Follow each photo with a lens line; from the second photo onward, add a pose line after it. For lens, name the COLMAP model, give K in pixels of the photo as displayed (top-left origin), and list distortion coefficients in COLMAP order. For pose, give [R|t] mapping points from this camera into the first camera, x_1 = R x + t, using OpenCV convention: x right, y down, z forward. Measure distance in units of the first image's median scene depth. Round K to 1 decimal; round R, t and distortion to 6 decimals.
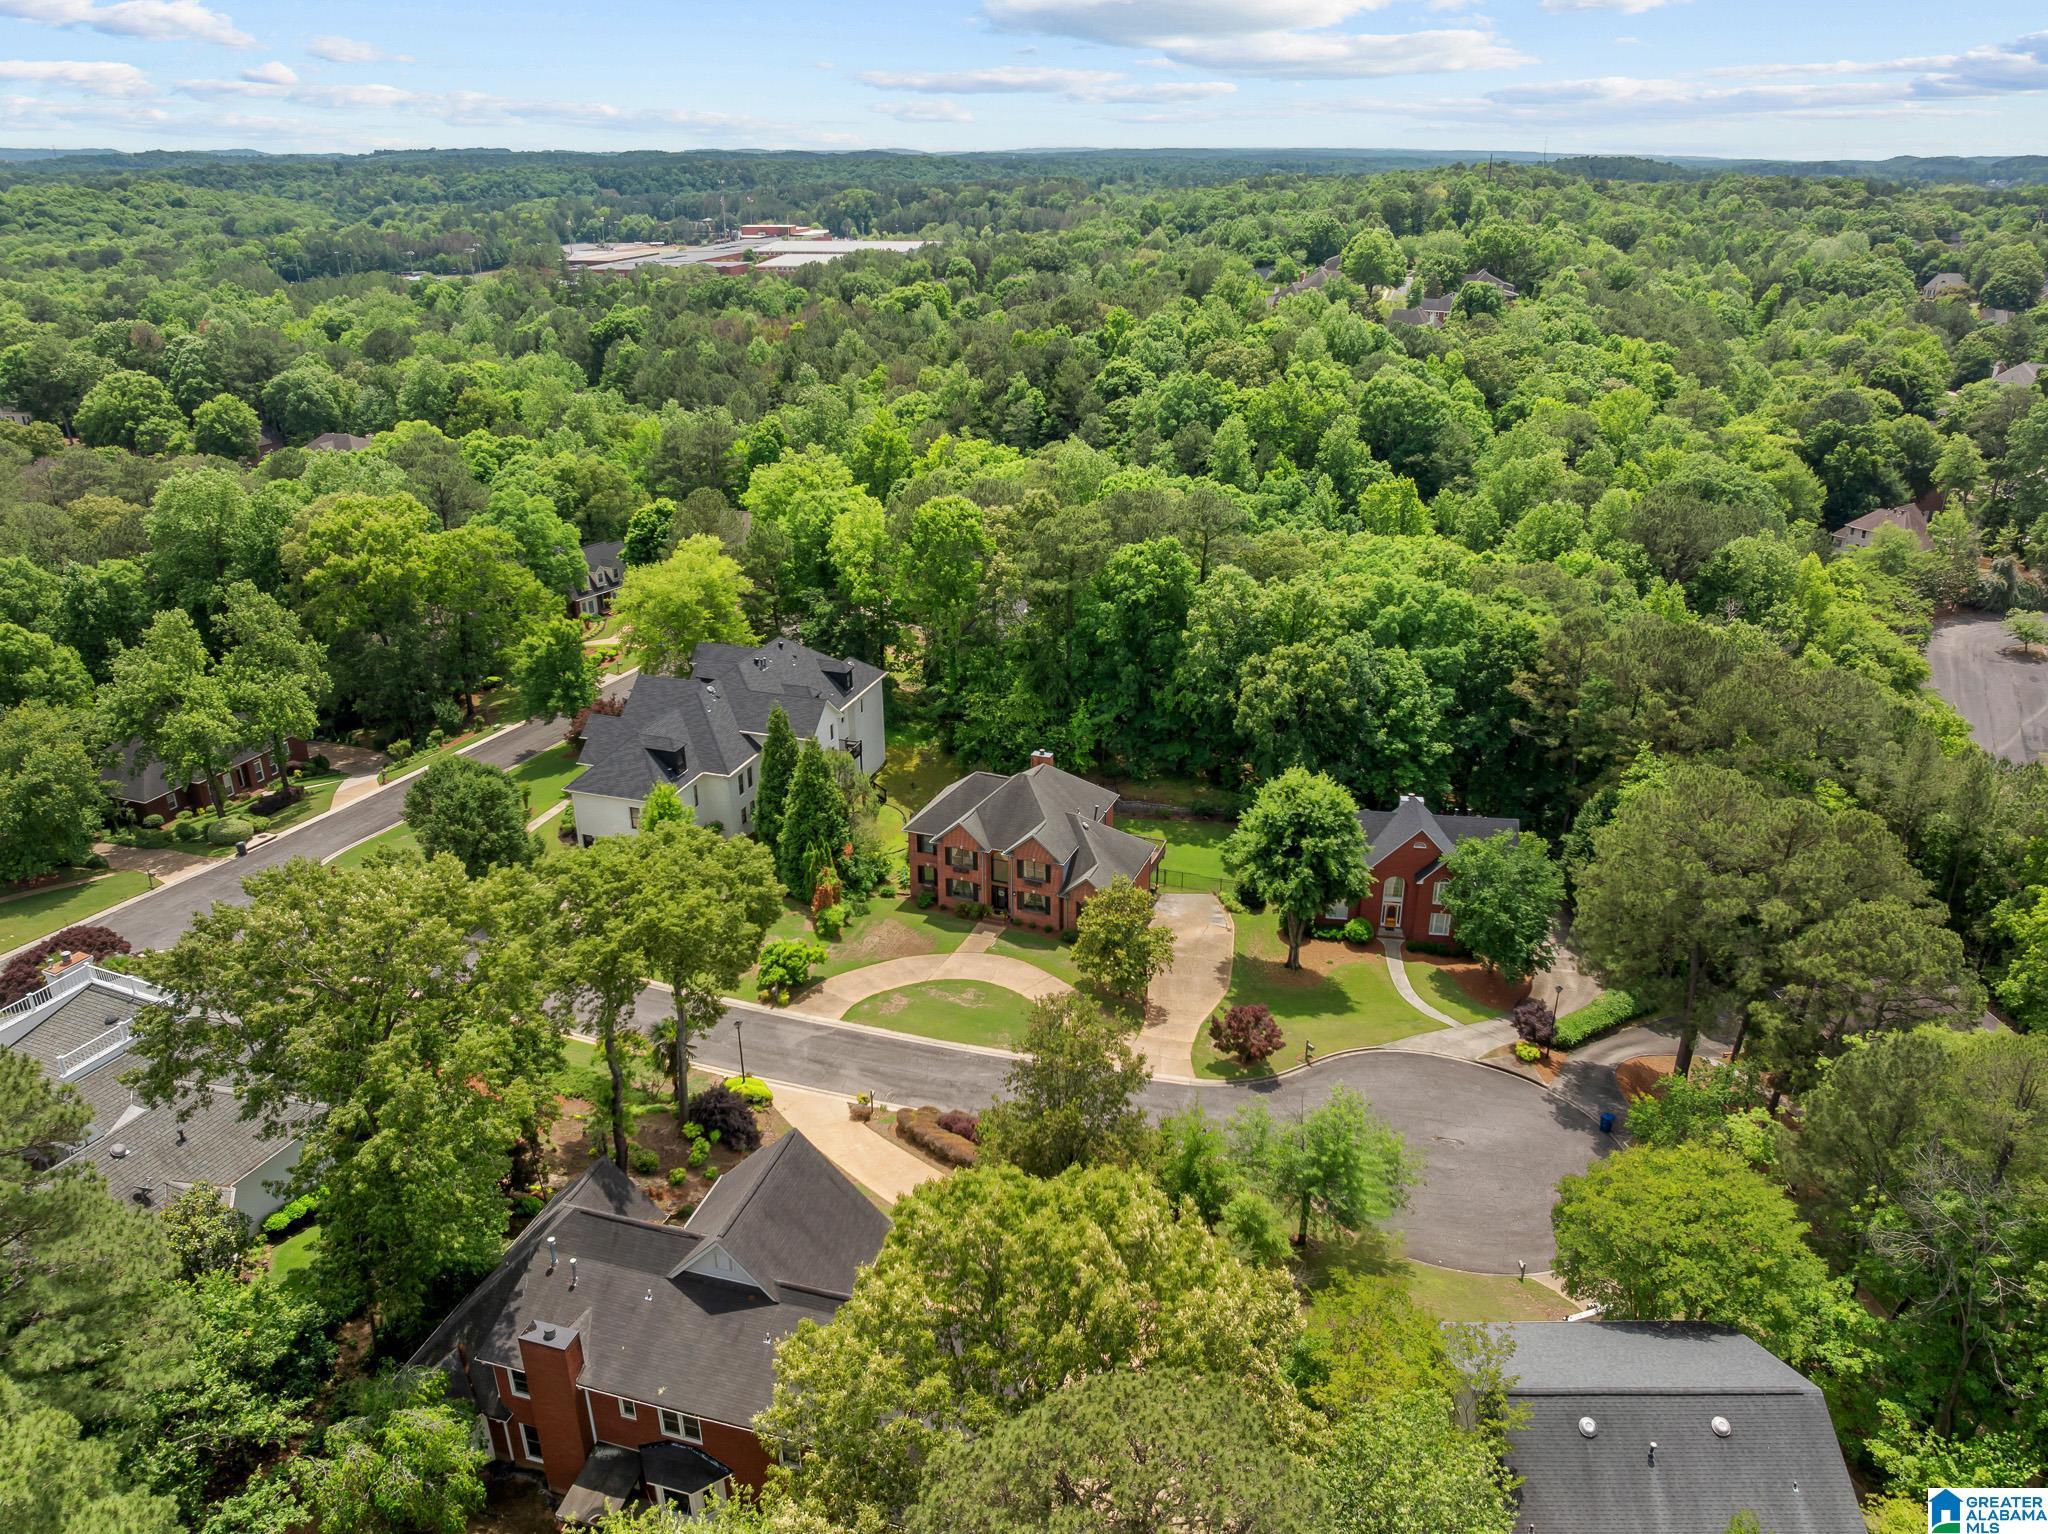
lens RADIAL K [[1455.8, 0, 1027.3], [0, 1455.8, 762.3], [0, 0, 1]] dist [-0.040716, -0.000950]
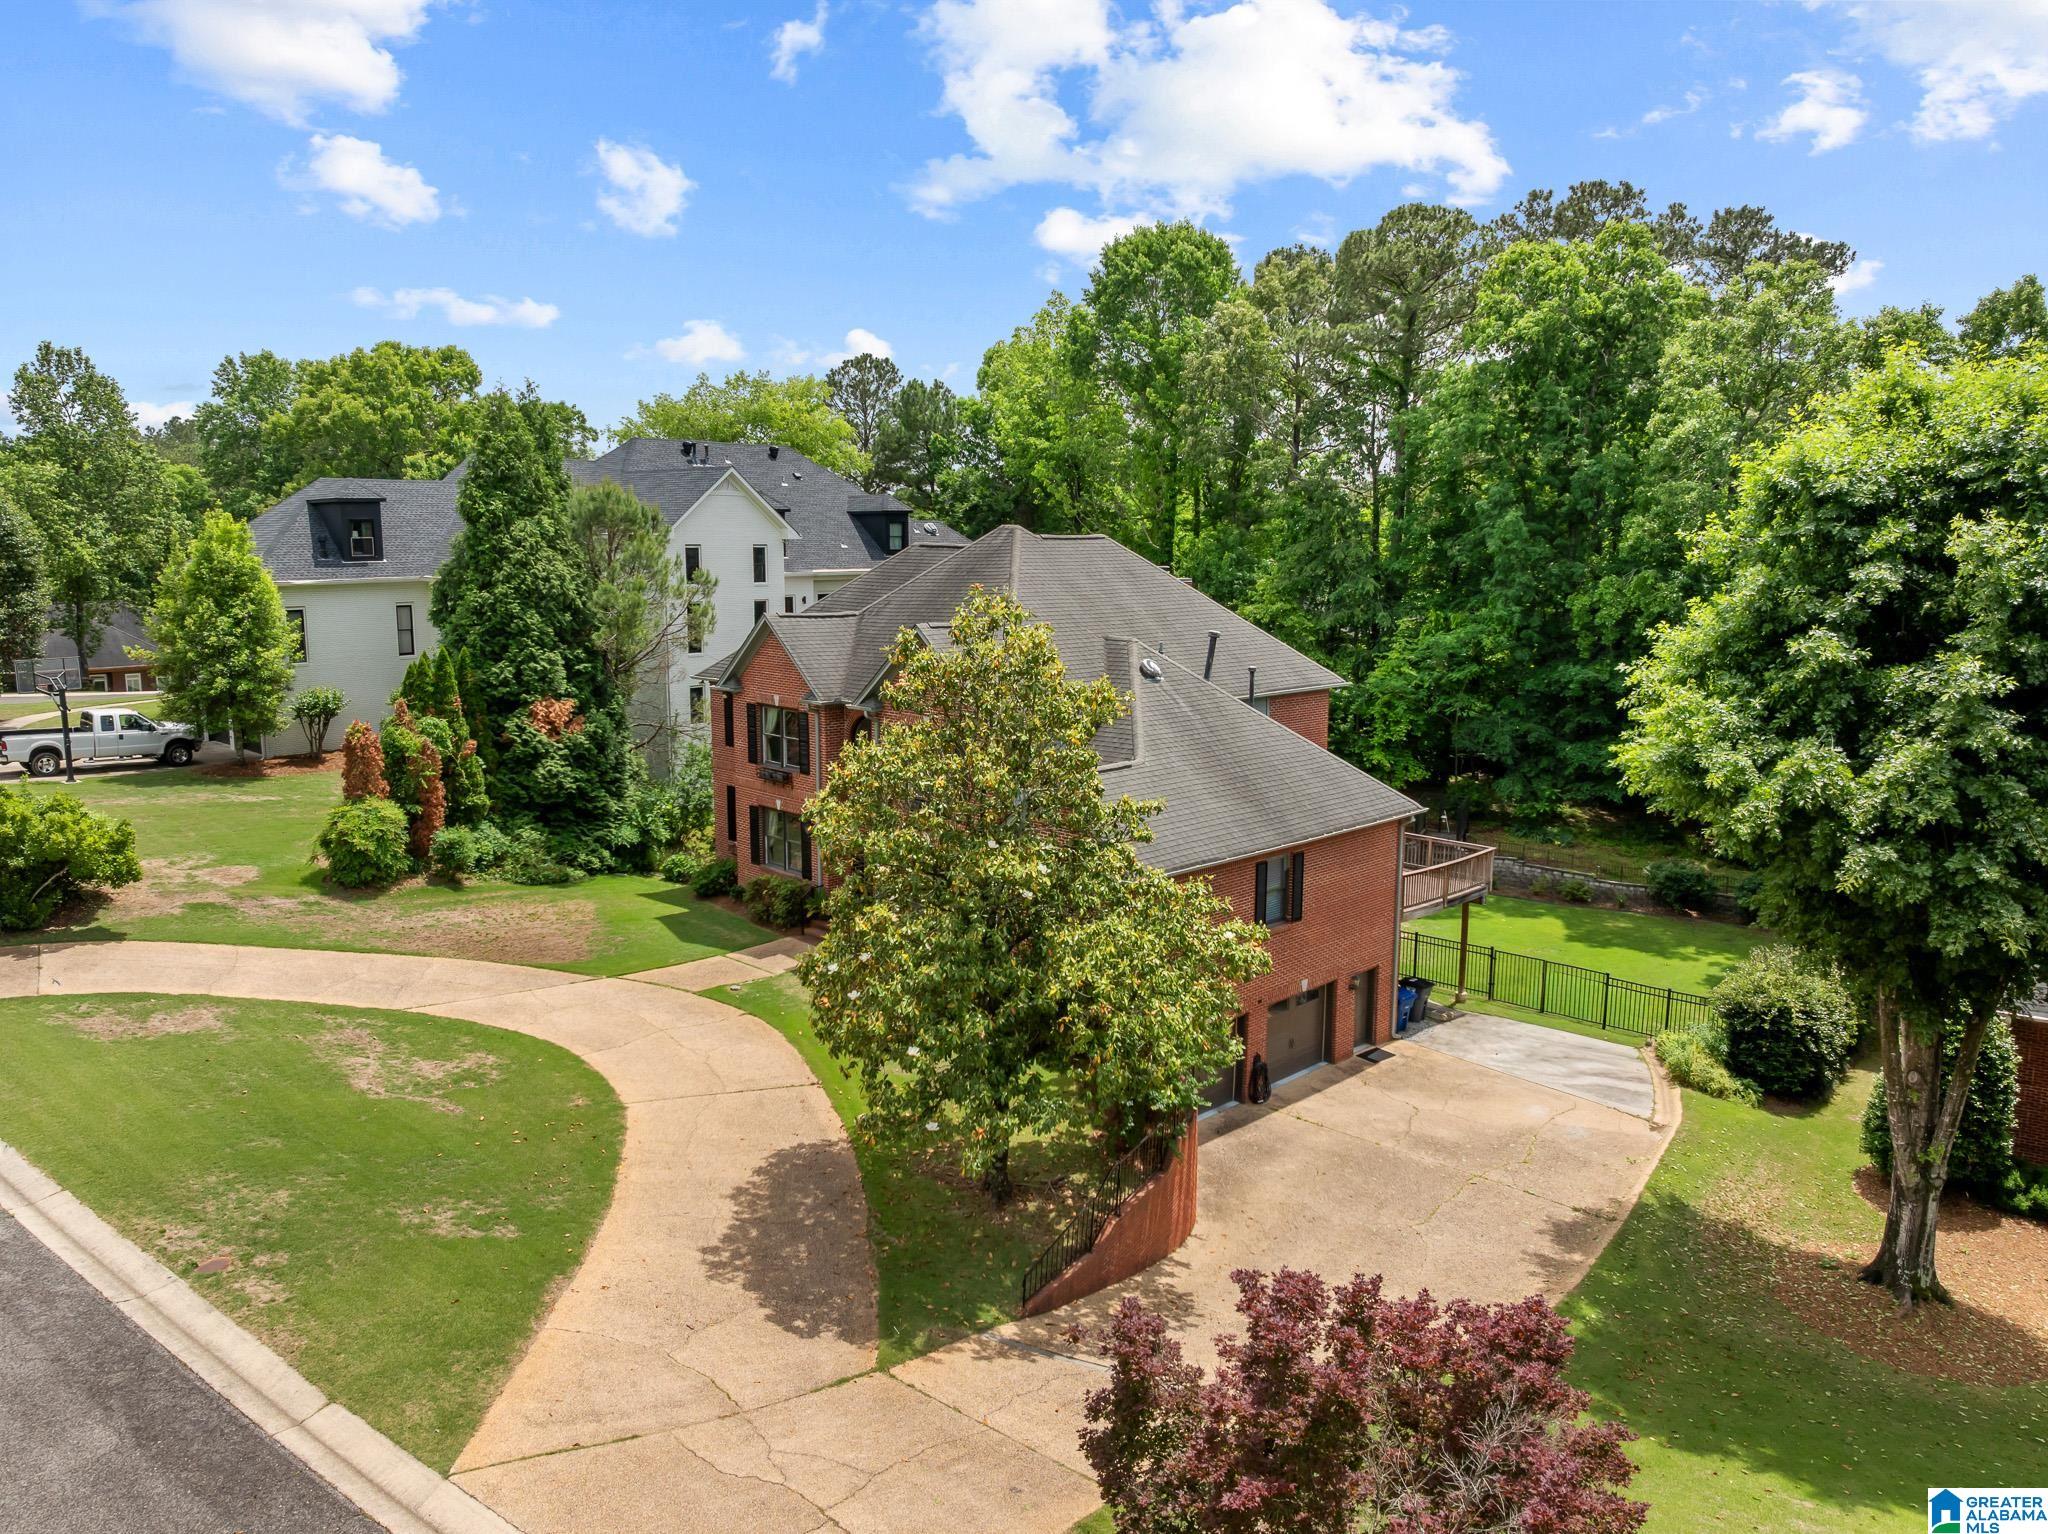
lens RADIAL K [[1455.8, 0, 1017.7], [0, 1455.8, 764.1], [0, 0, 1]] dist [-0.040716, -0.000950]
pose [[0.906397, 0.070385, -0.416521, 0.144127], [-0.168650, 0.964325, -0.204046, 0.130651], [0.387300, 0.255193, 0.885932, 0.726250]]
